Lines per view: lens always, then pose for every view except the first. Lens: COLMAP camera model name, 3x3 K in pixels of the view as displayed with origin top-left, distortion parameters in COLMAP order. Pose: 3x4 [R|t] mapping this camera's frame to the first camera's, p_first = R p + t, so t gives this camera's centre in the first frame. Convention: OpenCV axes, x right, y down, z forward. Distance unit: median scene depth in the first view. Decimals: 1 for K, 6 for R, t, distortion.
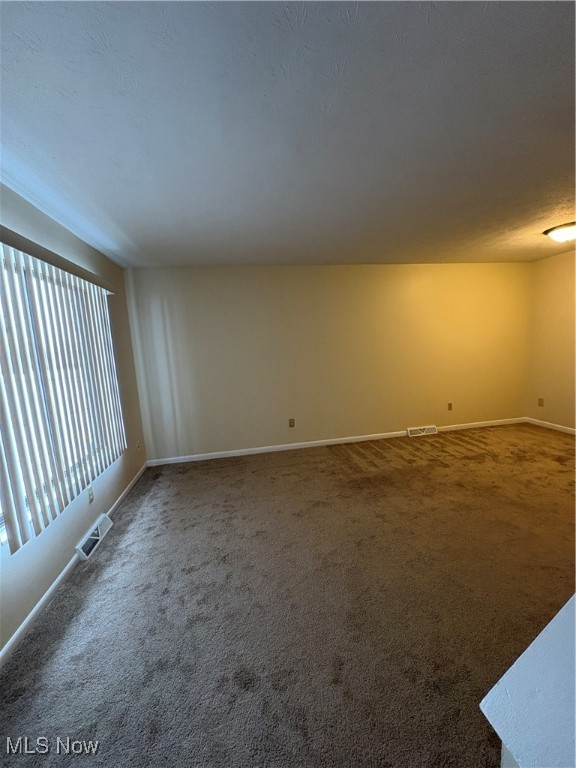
lens RADIAL K [[304.4, 0, 290.3], [0, 304.4, 386.5], [0, 0, 1]] dist [0.002397, -0.000646]
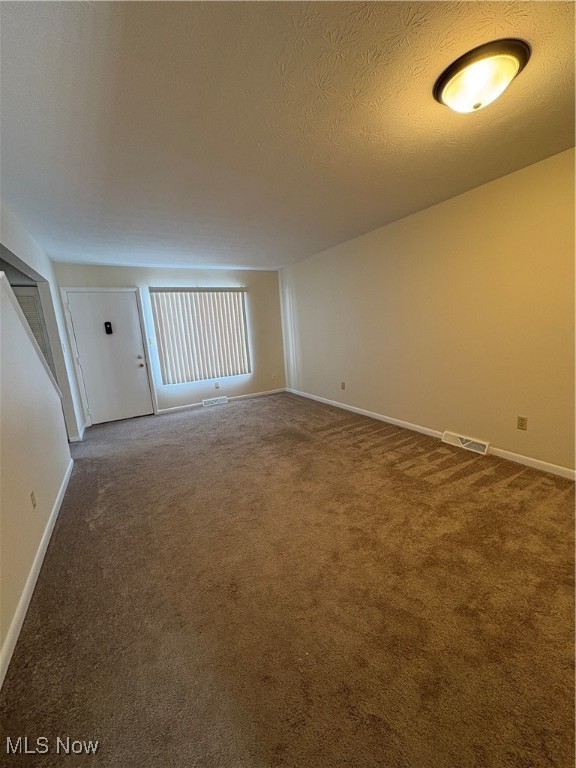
lens RADIAL K [[304.4, 0, 288.4], [0, 304.4, 382.9], [0, 0, 1]] dist [0.002397, -0.000646]
pose [[0.317744, 0.205497, -0.925640, 1.024953], [-0.080397, 0.978555, 0.189647, -0.094368], [0.944762, 0.014159, 0.327451, 0.439996]]
